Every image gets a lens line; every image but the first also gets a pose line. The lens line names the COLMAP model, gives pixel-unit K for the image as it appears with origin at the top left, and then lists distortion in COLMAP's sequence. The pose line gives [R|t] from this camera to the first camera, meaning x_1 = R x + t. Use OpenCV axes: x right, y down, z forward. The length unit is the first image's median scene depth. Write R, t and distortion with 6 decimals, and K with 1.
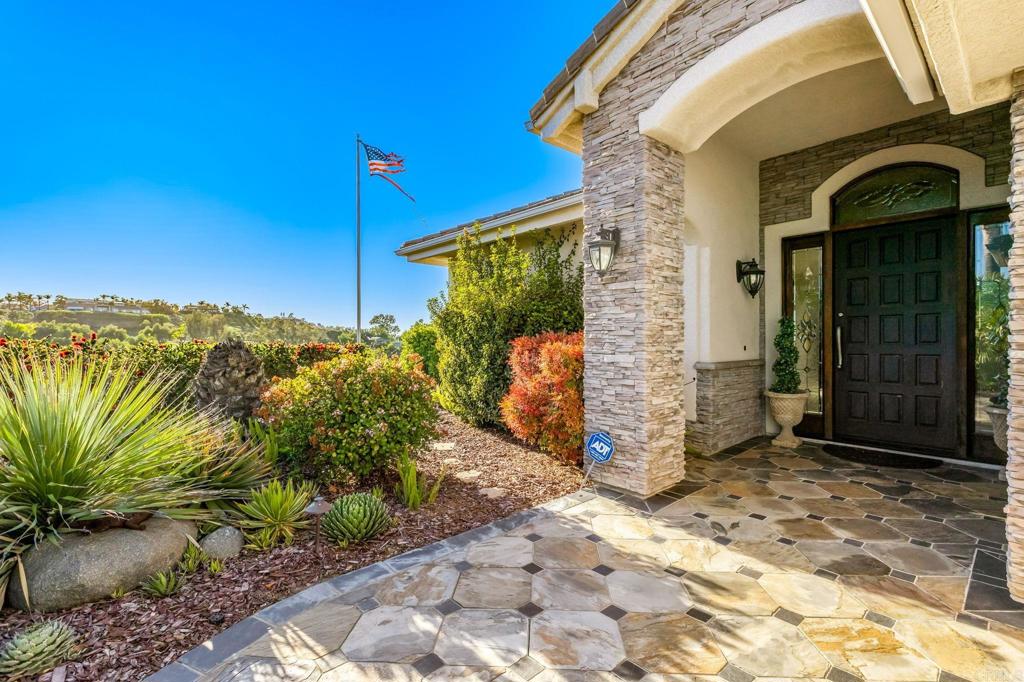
lens RADIAL K [[472.8, 0, 511.5], [0, 472.8, 341.1], [0, 0, 1]] dist [0.000924, 0.000002]
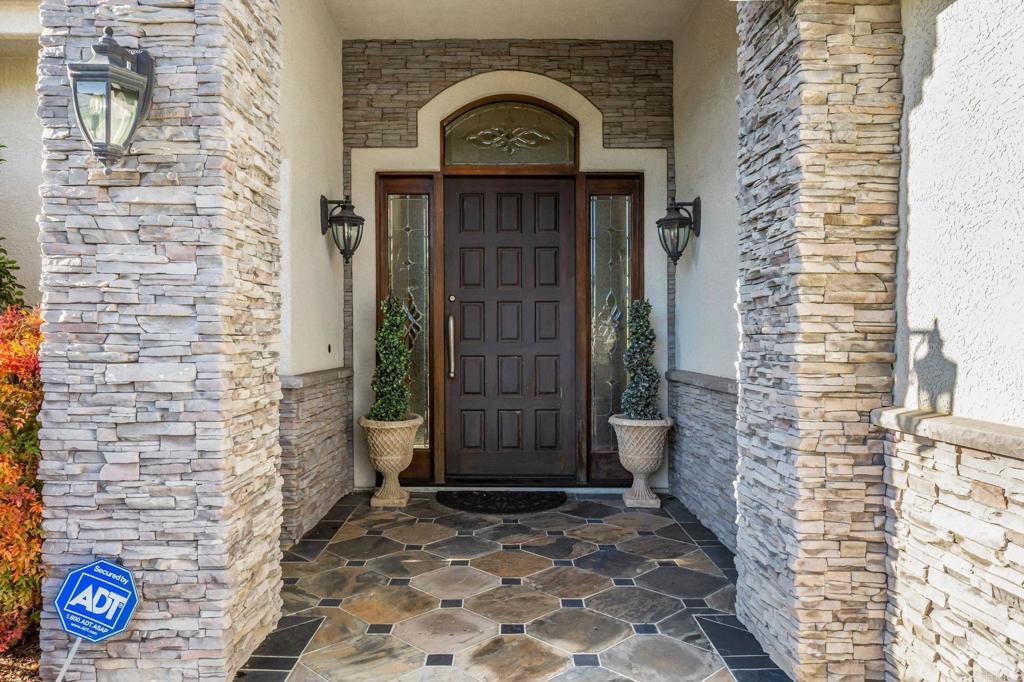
lens RADIAL K [[714.6, 0, 509.2], [0, 714.6, 341.7], [0, 0, 1]] dist [-0.006474, -0.004039]
pose [[0.660837, 0.001301, 0.750529, -0.029421], [-0.000540, 0.999999, -0.001257, 0.010280], [-0.750529, 0.000426, 0.660837, 0.349416]]
